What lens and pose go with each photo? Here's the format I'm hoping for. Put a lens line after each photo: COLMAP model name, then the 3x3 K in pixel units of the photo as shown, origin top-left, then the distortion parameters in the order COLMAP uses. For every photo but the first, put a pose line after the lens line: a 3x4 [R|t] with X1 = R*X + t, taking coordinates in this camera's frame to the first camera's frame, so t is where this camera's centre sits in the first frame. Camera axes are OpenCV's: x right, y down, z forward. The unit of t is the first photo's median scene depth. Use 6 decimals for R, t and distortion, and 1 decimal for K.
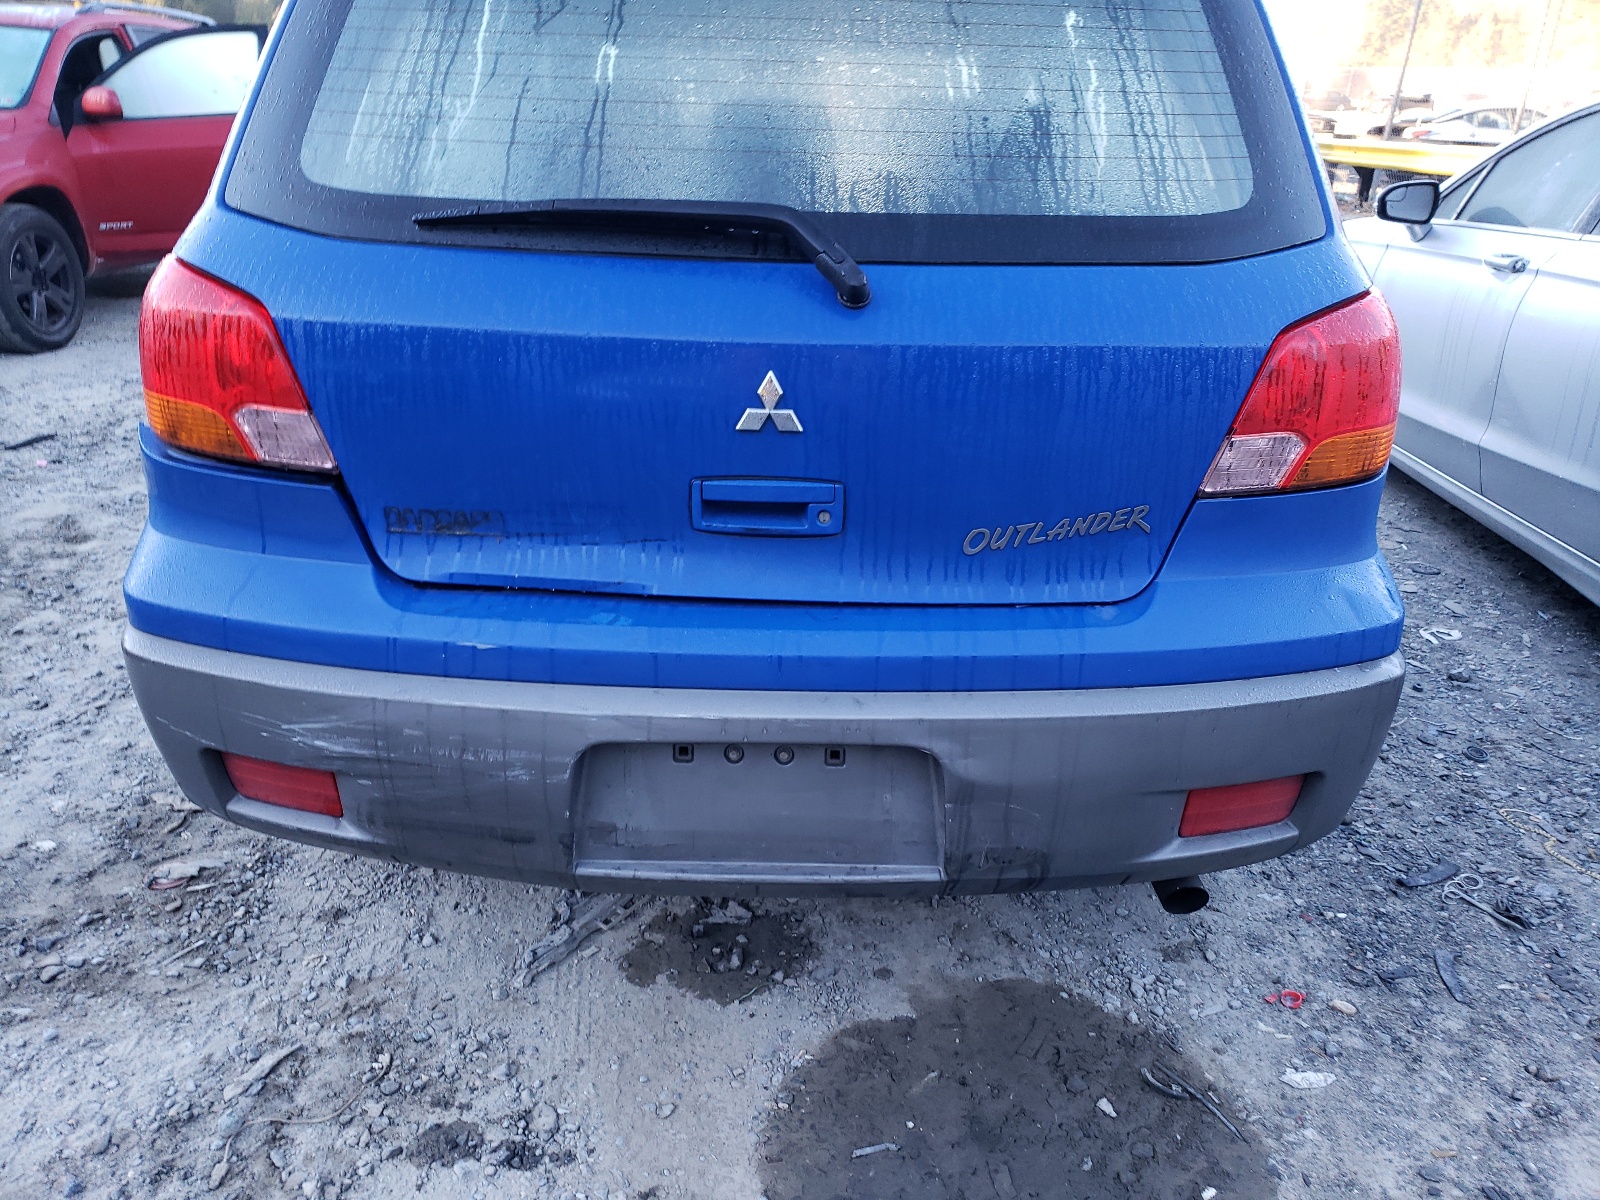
lens RADIAL K [[1339.8, 0, 797.2], [0, 1339.8, 647.8], [0, 0, 1]] dist [0.067811, -0.009227]
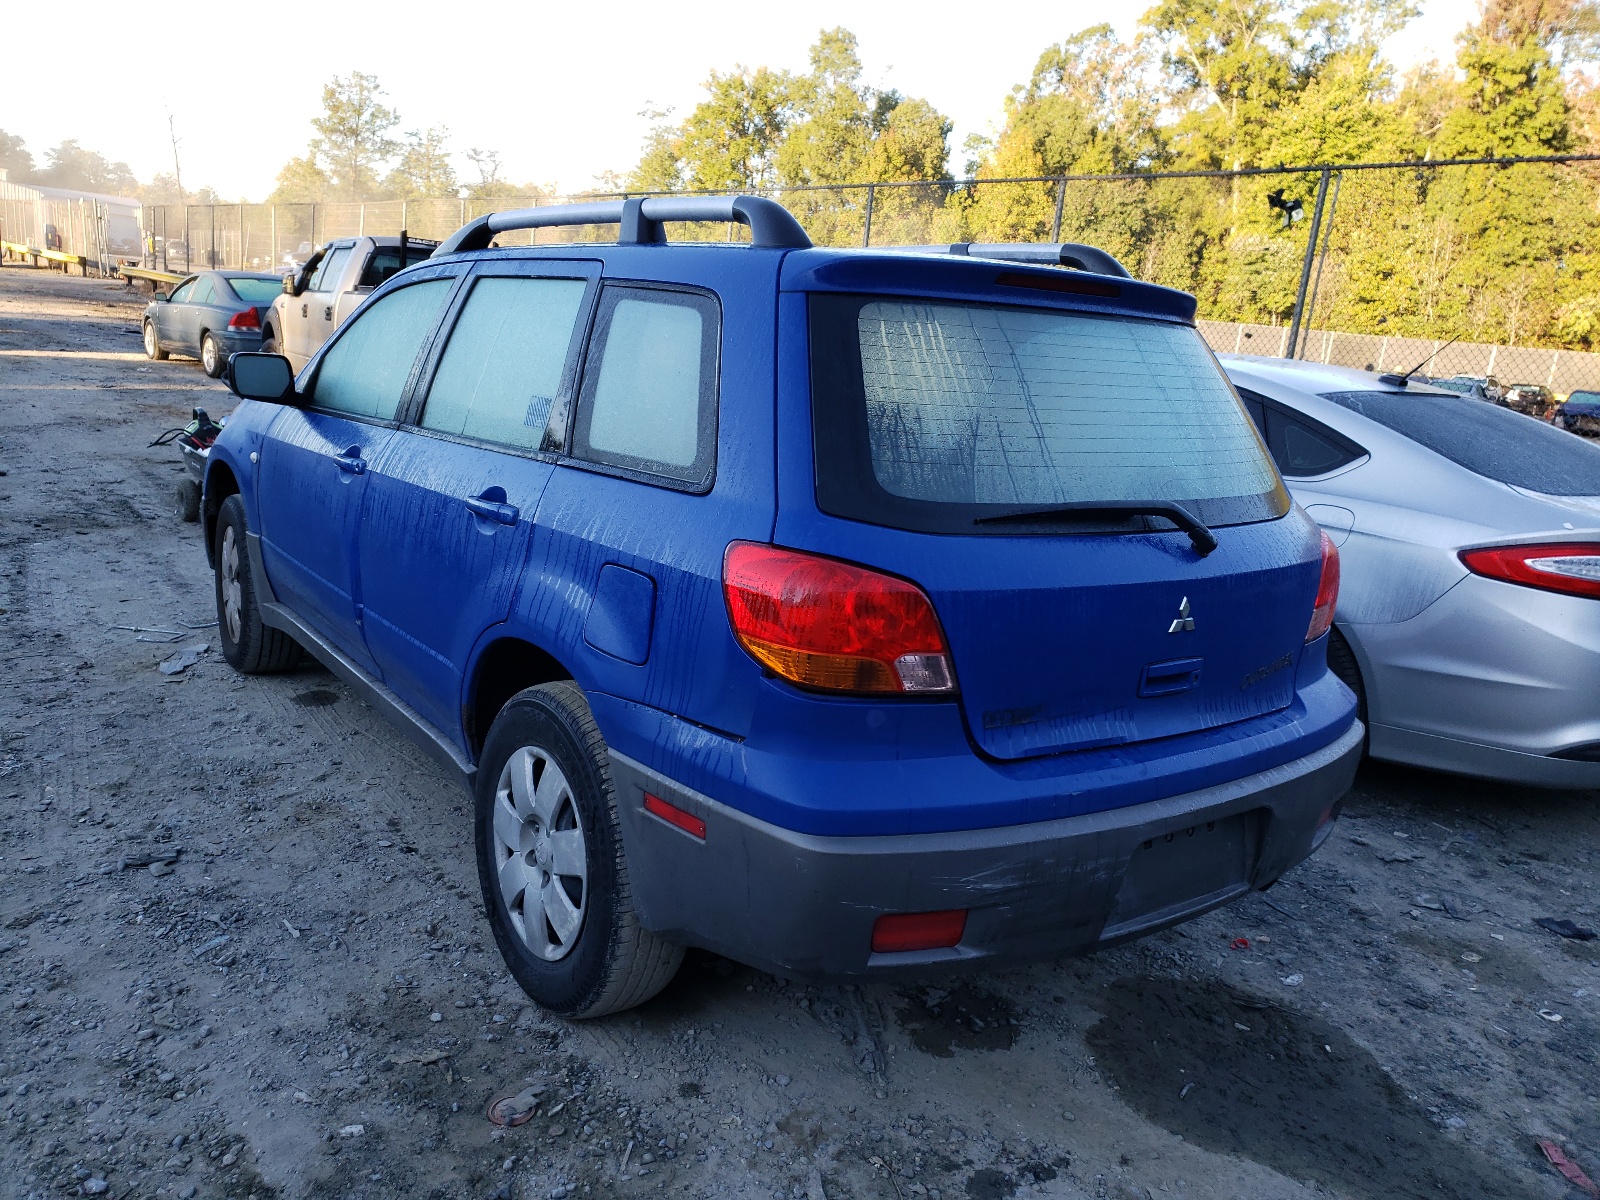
lens RADIAL K [[1339.8, 0, 797.2], [0, 1339.8, 647.8], [0, 0, 1]] dist [0.067811, -0.009227]
pose [[0.778273, -0.111762, 0.617900, -1.297281], [0.181734, 0.982009, -0.051283, -0.130820], [-0.601052, 0.152206, 0.784582, -0.006666]]
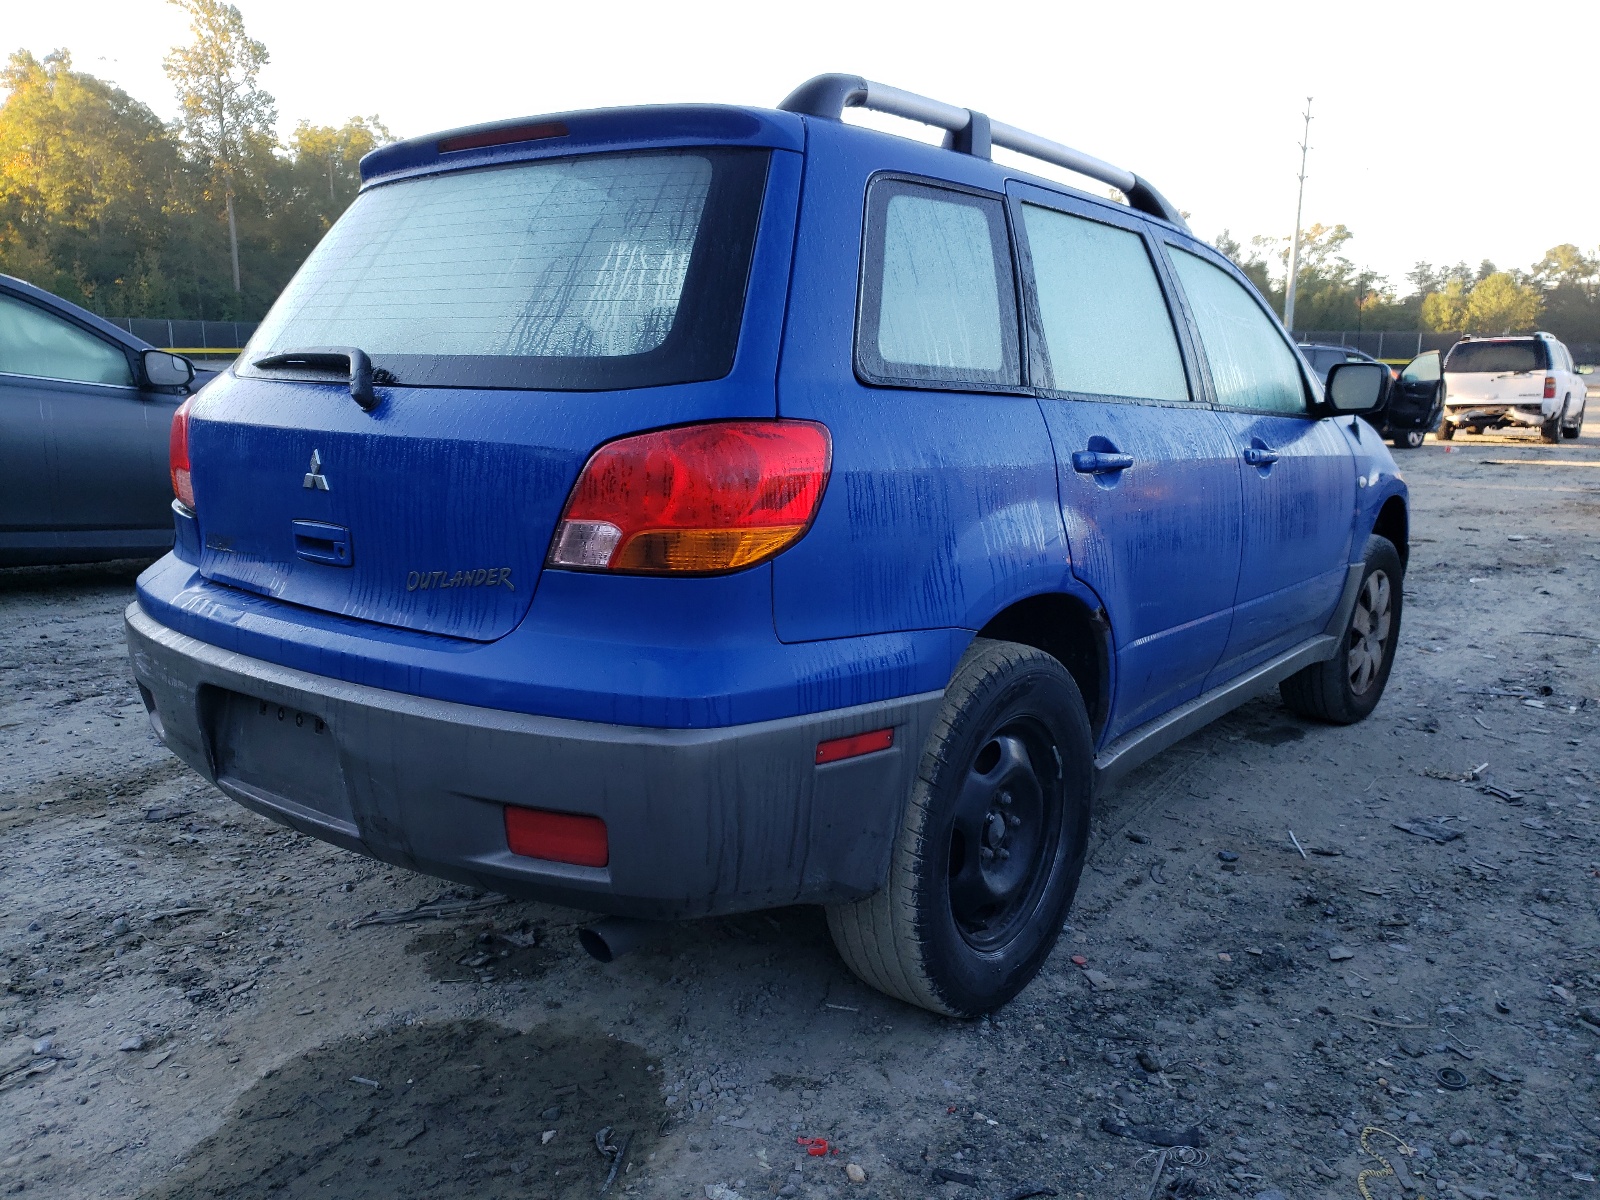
lens RADIAL K [[1339.8, 0, 797.2], [0, 1339.8, 647.8], [0, 0, 1]] dist [0.067811, -0.009227]
pose [[0.770582, 0.116991, -0.626512, 1.228249], [-0.252832, 0.958464, -0.131995, 0.062493], [0.585047, 0.260115, 0.768154, 0.196541]]
